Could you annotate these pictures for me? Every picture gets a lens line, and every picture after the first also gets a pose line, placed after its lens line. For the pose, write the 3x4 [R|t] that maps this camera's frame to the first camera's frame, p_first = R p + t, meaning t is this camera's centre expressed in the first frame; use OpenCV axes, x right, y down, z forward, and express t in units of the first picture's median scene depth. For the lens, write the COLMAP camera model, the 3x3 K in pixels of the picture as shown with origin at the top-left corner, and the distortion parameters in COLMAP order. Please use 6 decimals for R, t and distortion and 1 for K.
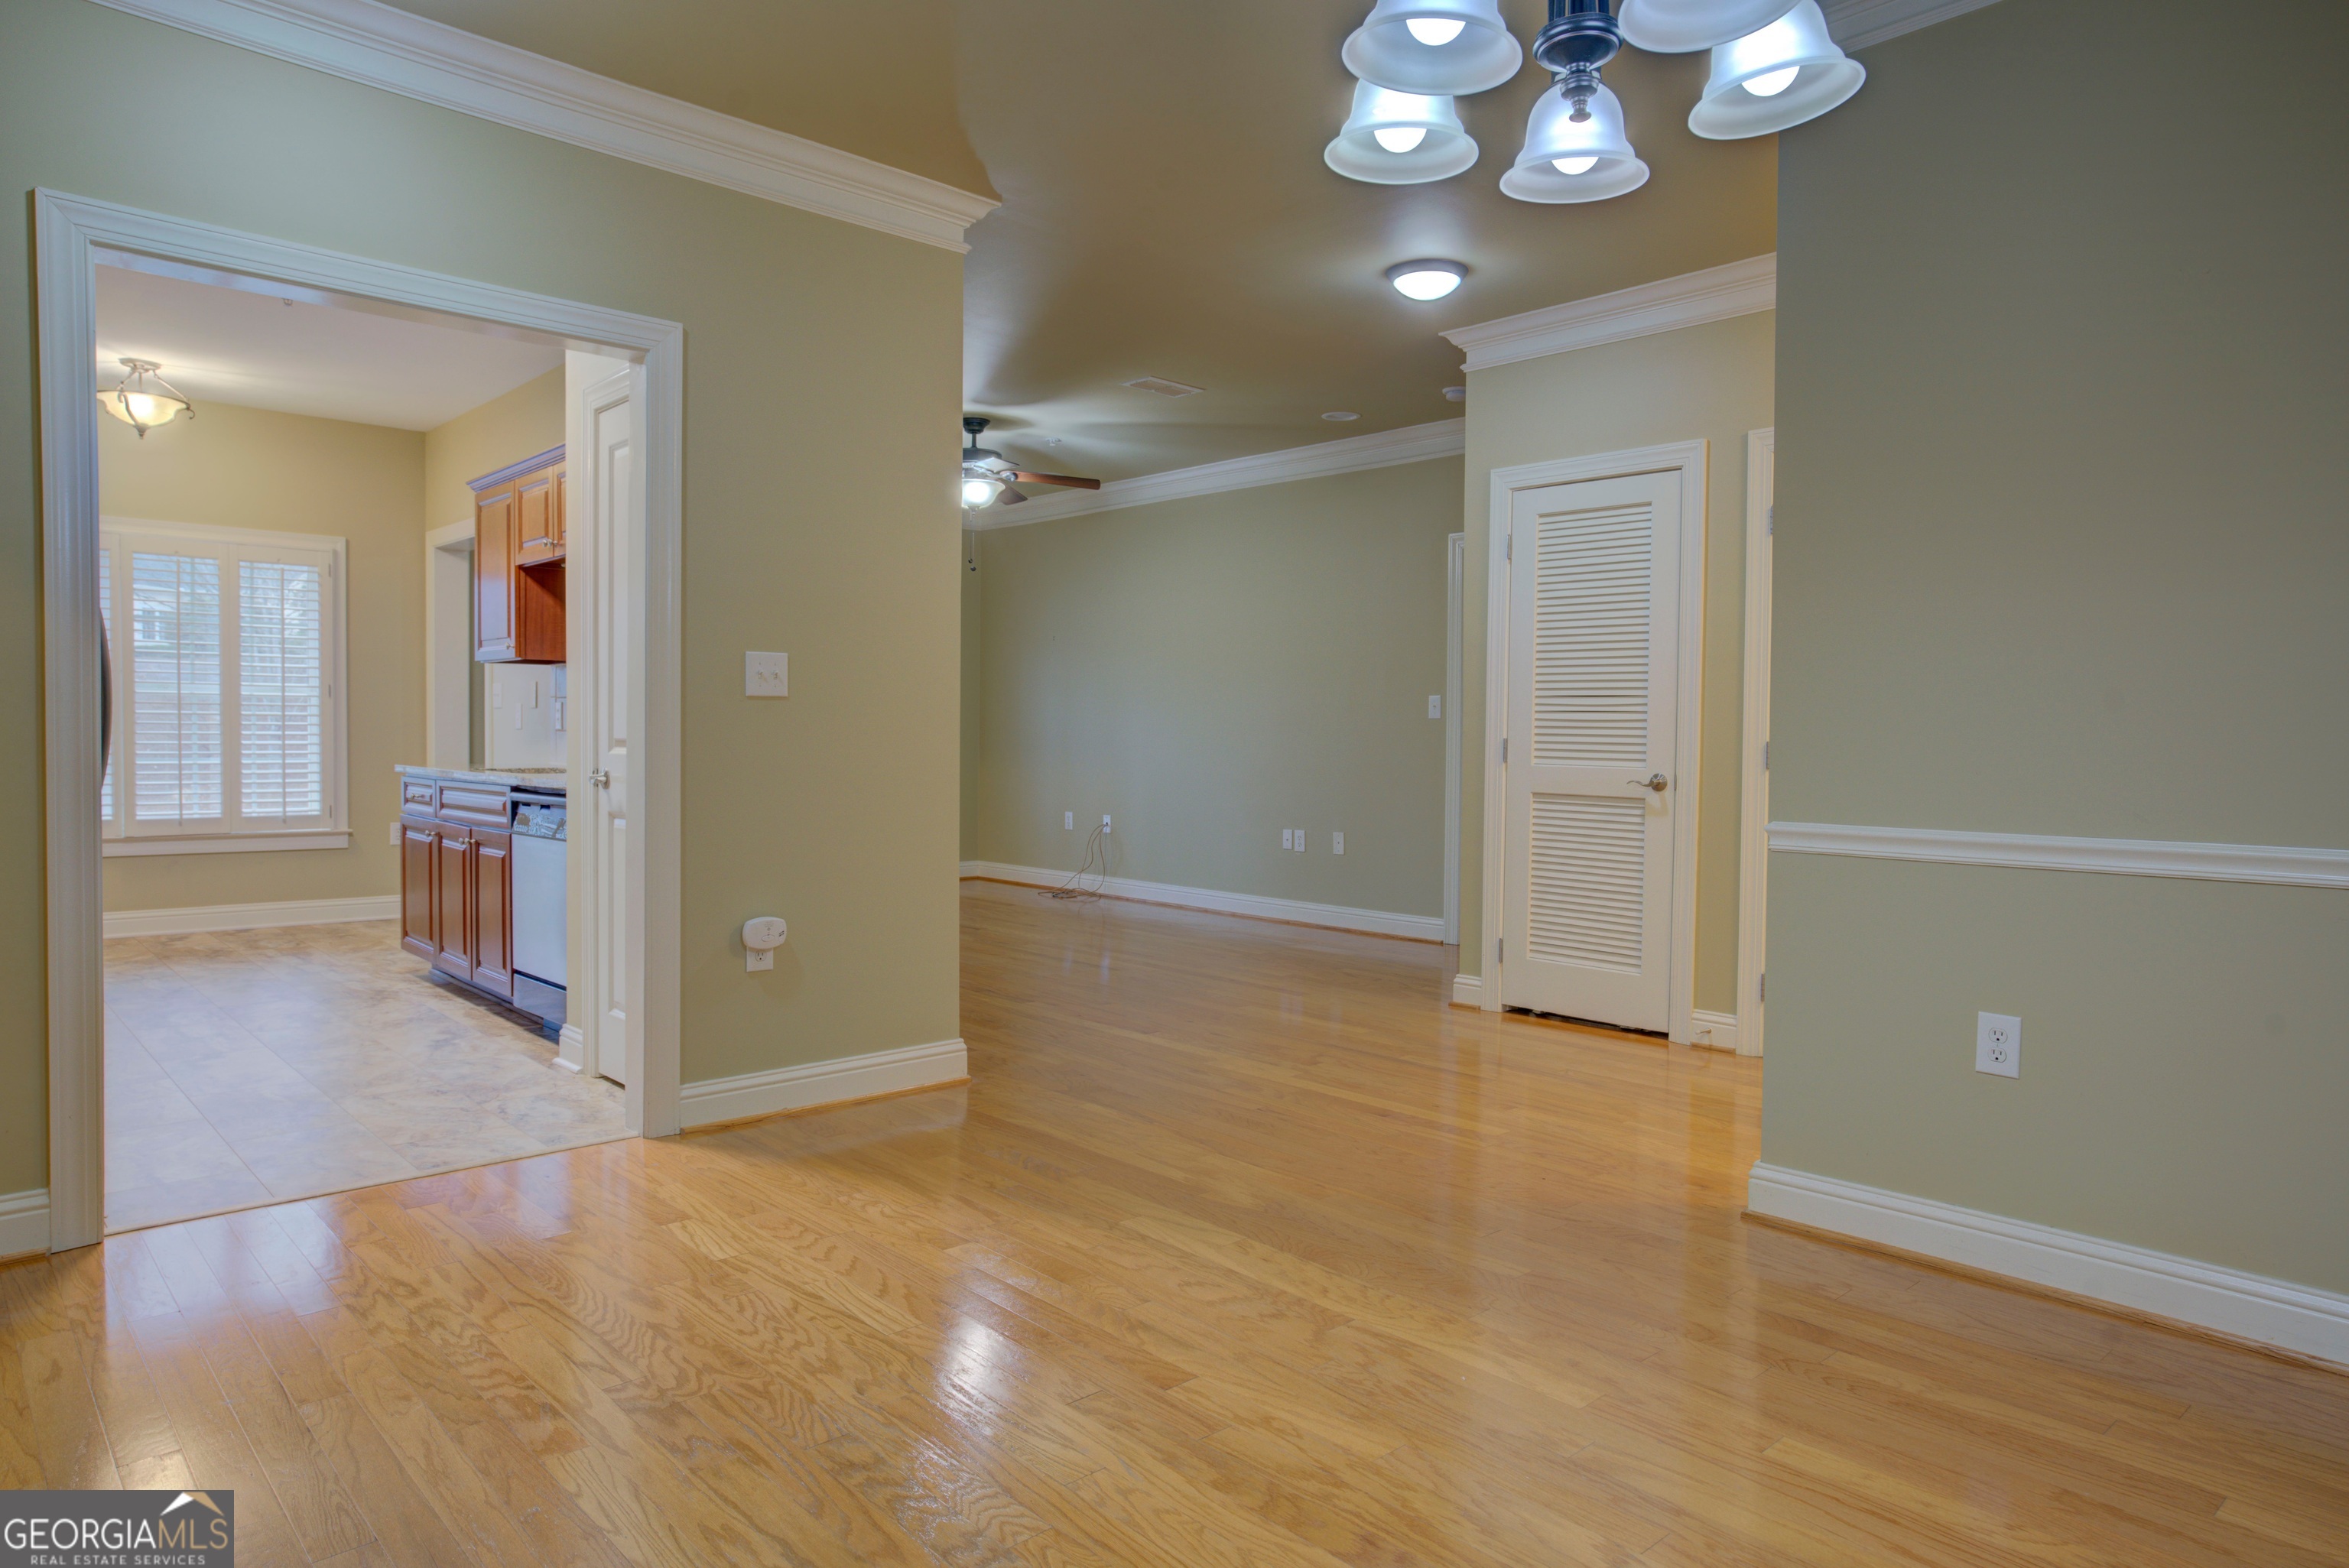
lens RADIAL K [[1421.8, 0, 1183.6], [0, 1421.8, 762.8], [0, 0, 1]] dist [-0.032795, 0.038400]
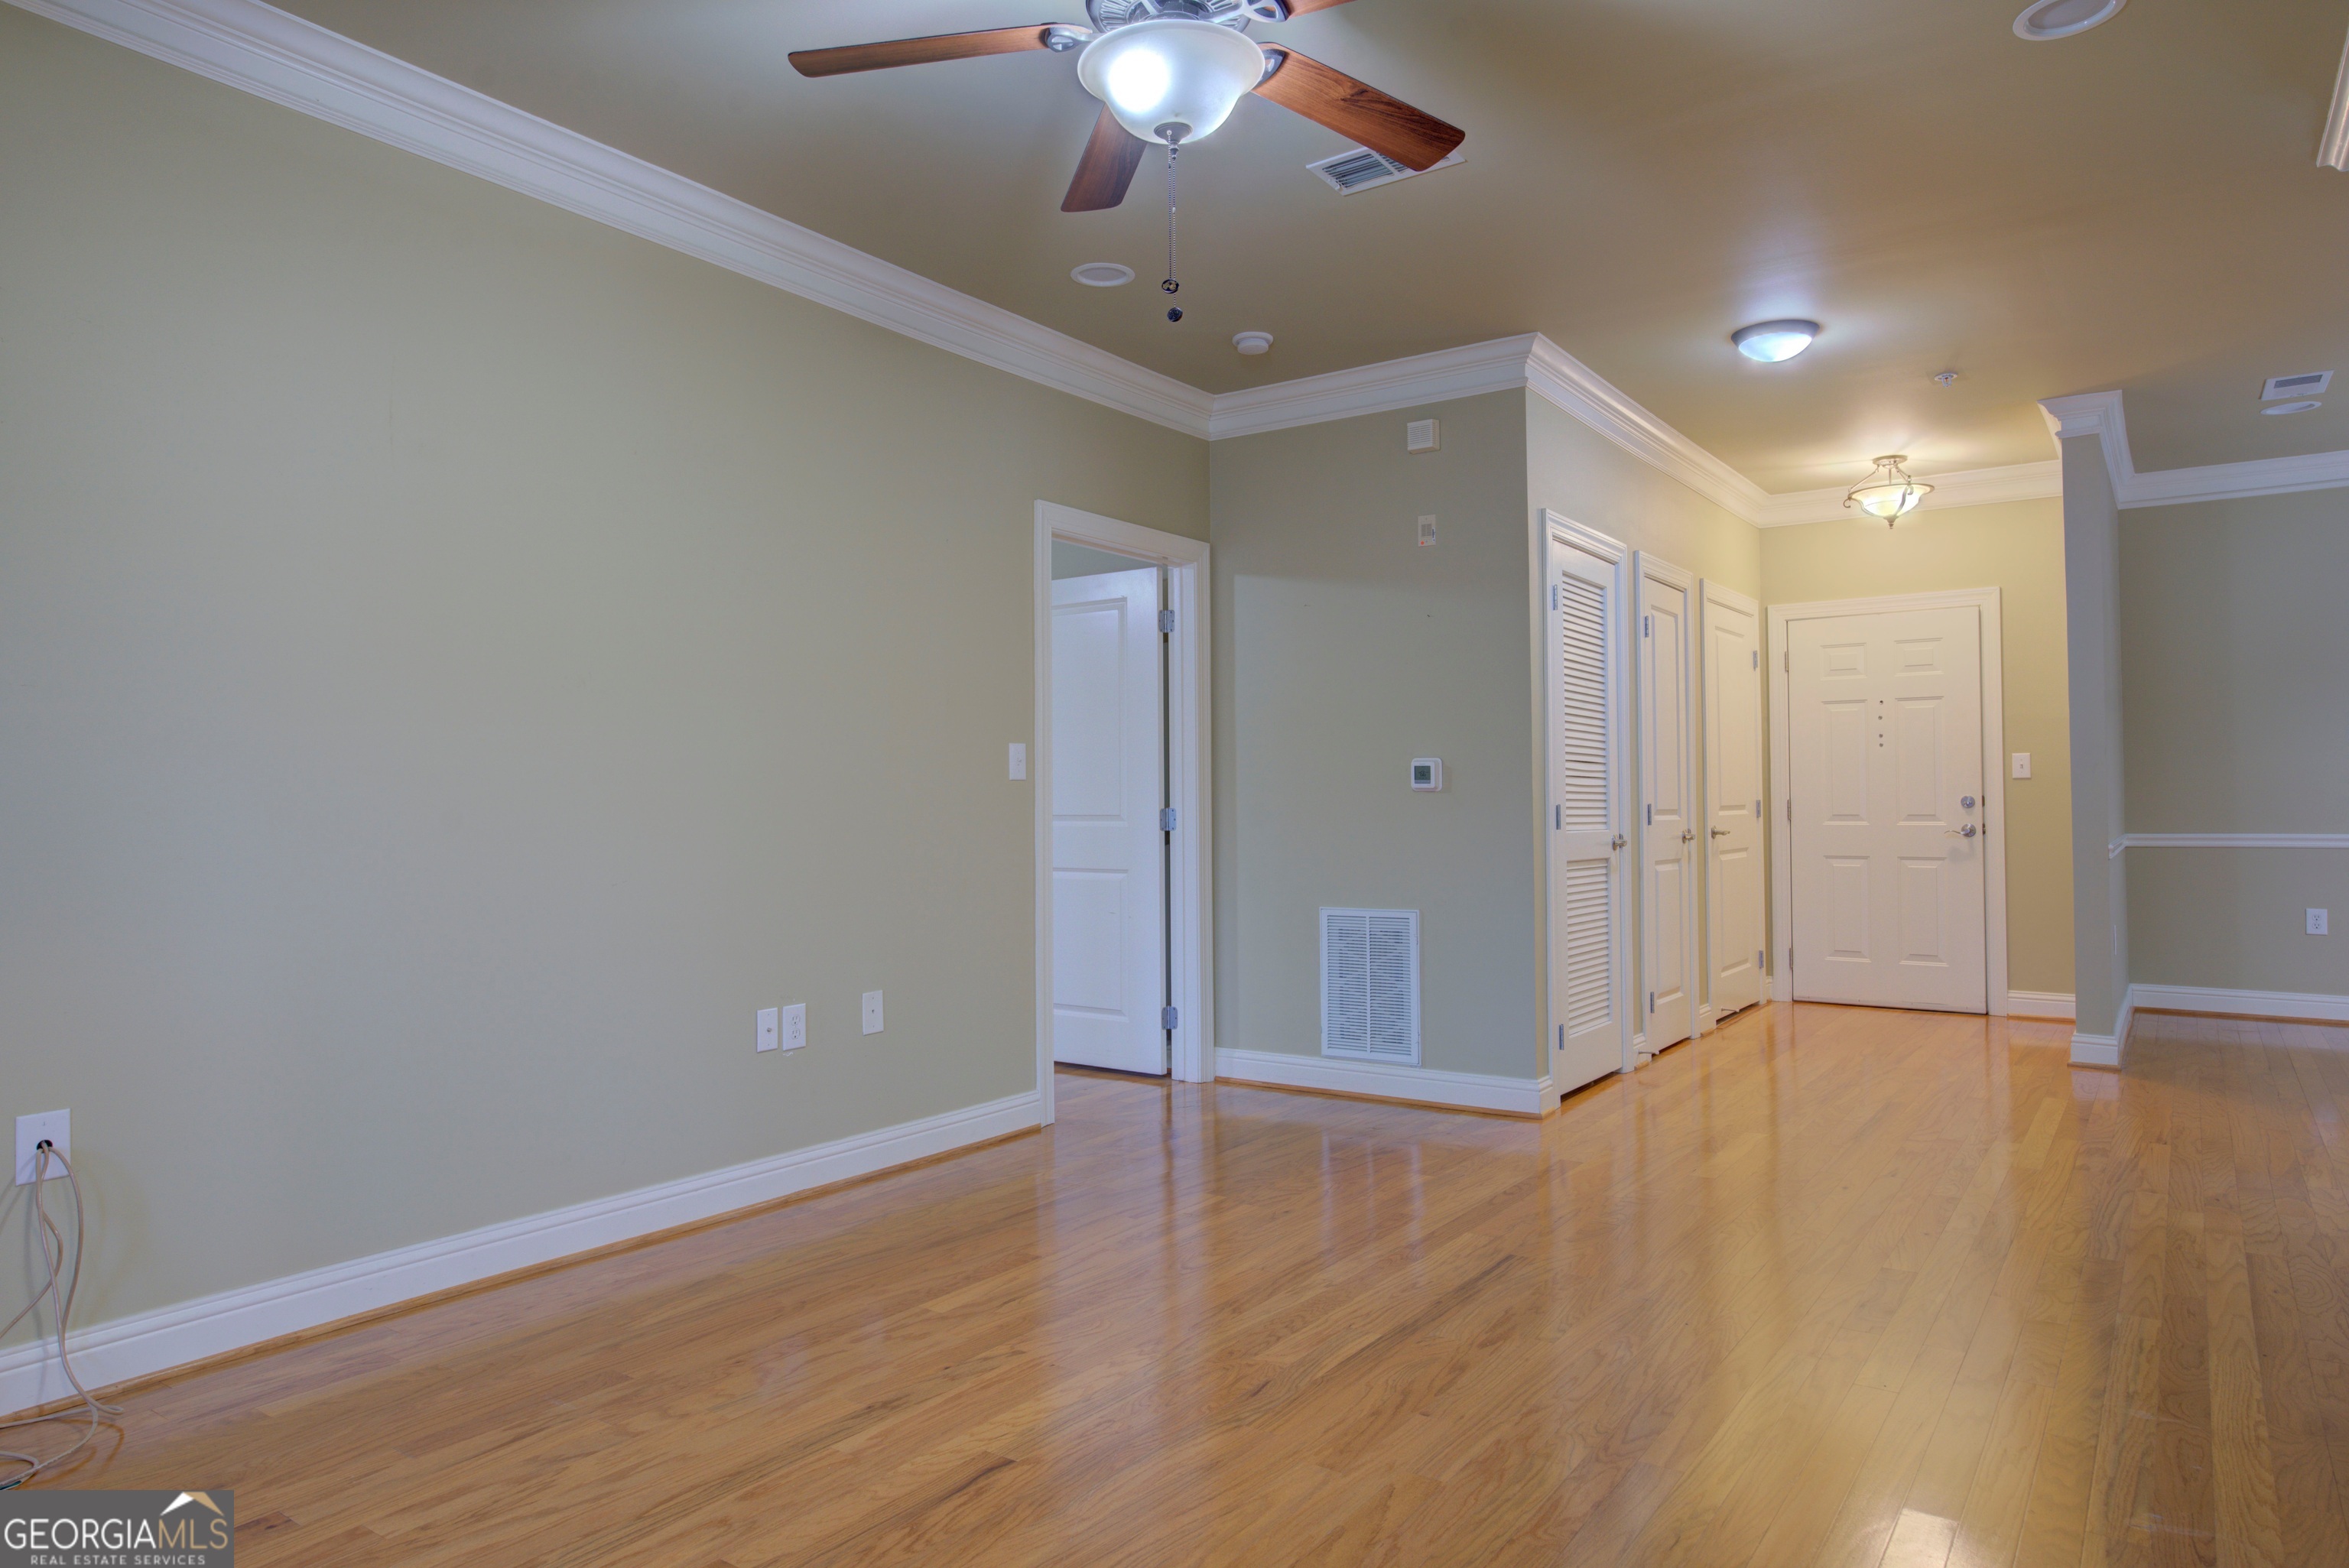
lens RADIAL K [[1421.8, 0, 1183.6], [0, 1421.8, 762.8], [0, 0, 1]] dist [-0.032795, 0.038400]
pose [[-0.176796, 0.009472, 0.984202, -0.467638], [0.023040, 0.999720, -0.005483, -0.033639], [-0.983978, 0.021706, -0.176964, 1.043832]]
